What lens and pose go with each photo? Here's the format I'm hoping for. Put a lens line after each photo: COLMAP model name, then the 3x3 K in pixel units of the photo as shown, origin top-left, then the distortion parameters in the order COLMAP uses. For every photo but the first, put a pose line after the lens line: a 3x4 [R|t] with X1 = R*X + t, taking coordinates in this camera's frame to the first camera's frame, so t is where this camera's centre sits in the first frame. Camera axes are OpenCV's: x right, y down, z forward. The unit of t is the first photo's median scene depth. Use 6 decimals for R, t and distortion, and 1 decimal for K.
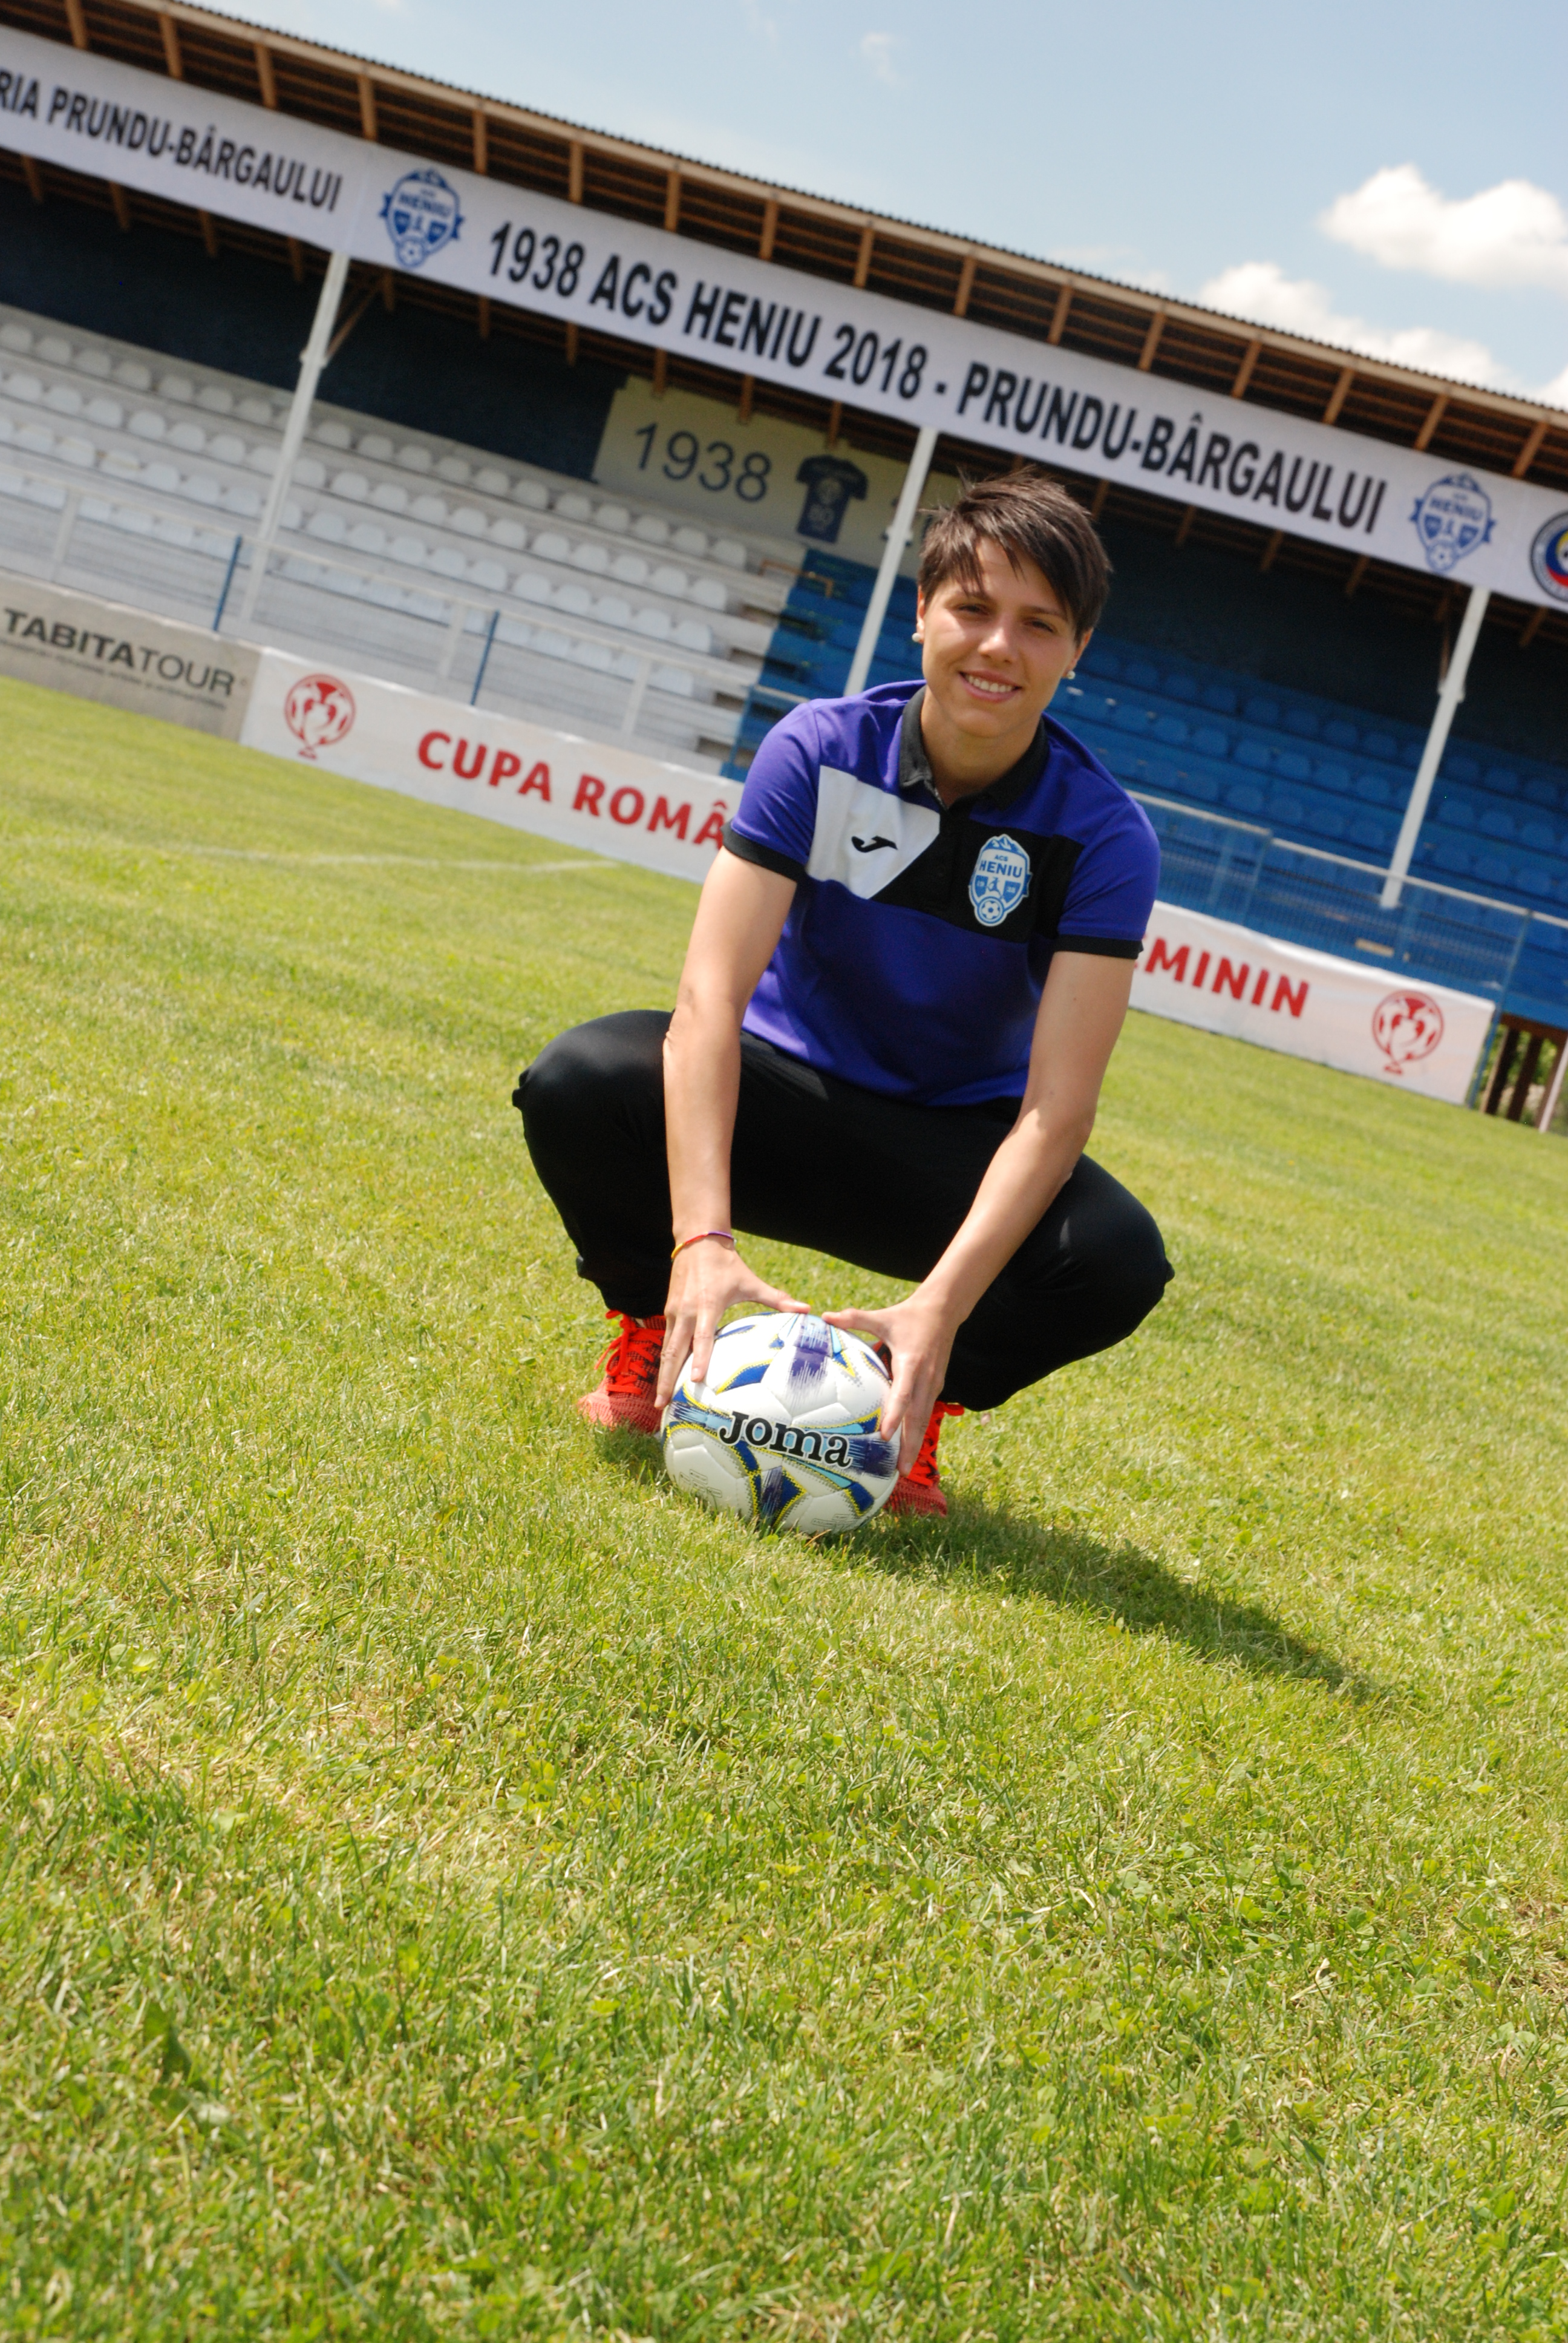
lens RADIAL K [[4613.5, 0, 820.0], [0, 4613.5, 1178.5], [0, 0, 1]] dist [0.139168, 0.000000]
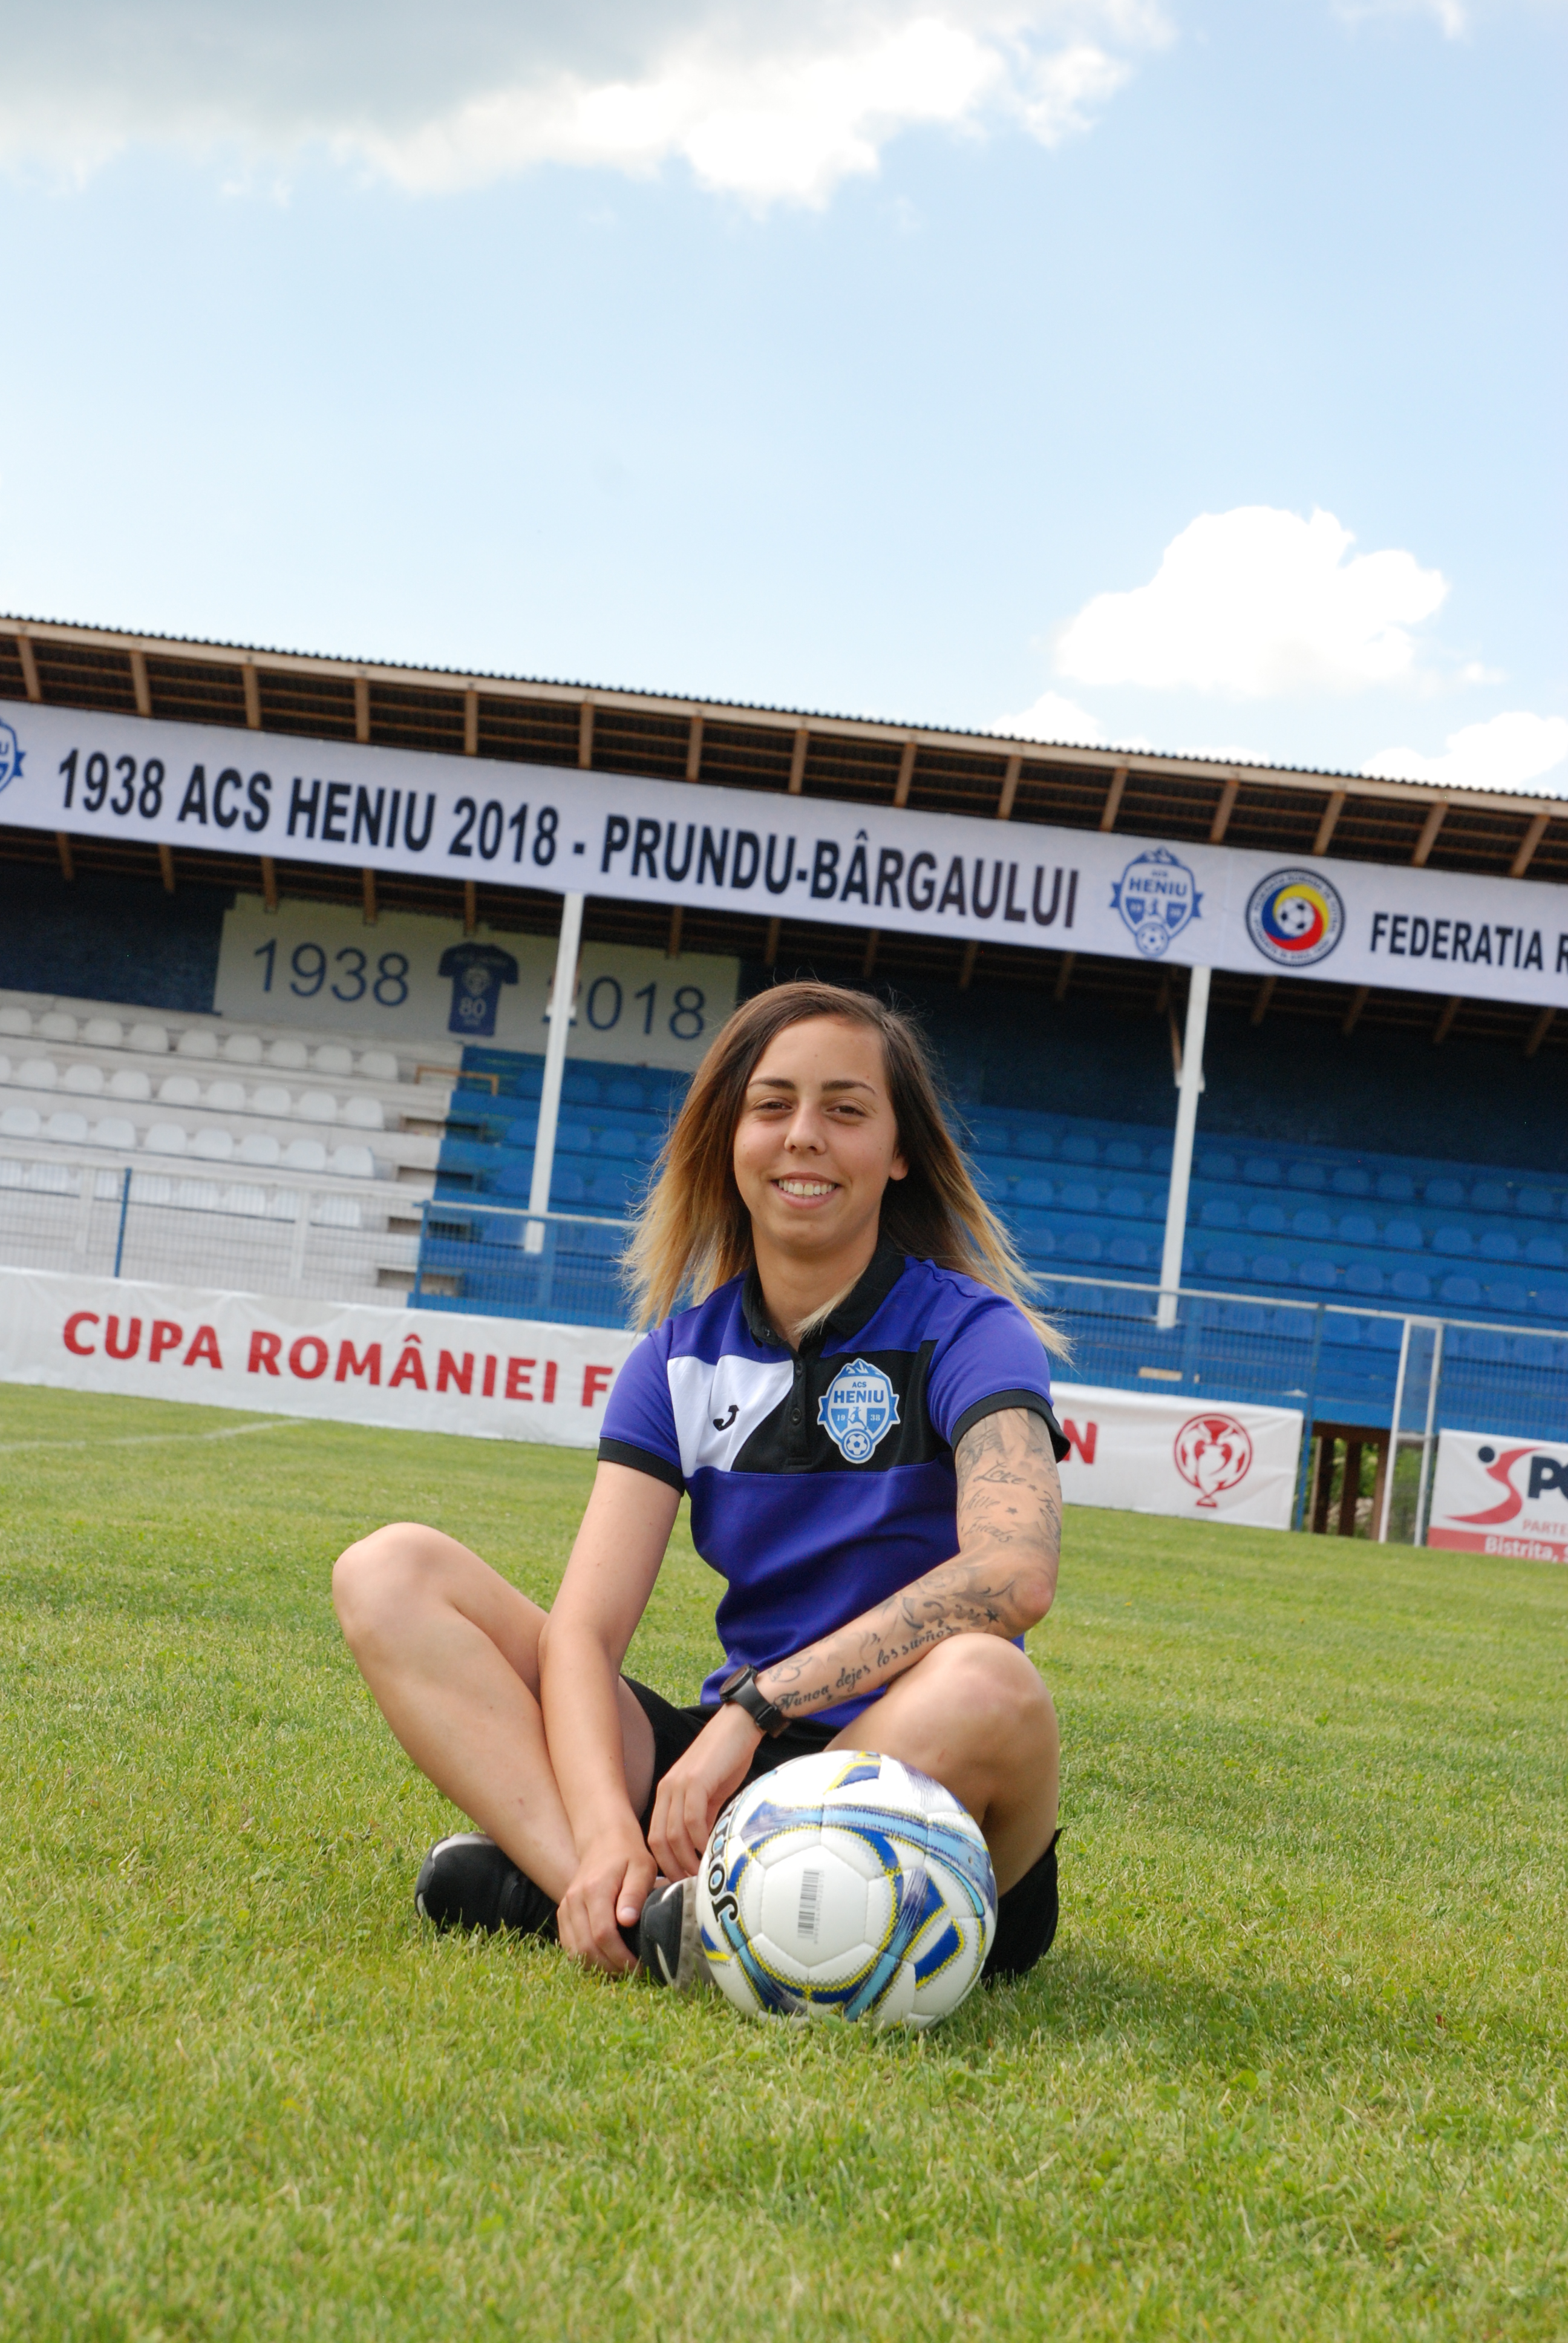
lens RADIAL K [[4613.5, 0, 815.4], [0, 4613.5, 1136.8], [0, 0, 1]] dist [0.139168, 0.000000]
pose [[0.983652, -0.168454, 0.063650, 0.005500], [0.175373, 0.976385, -0.126163, 0.008360], [-0.040894, 0.135263, 0.989965, 0.132484]]
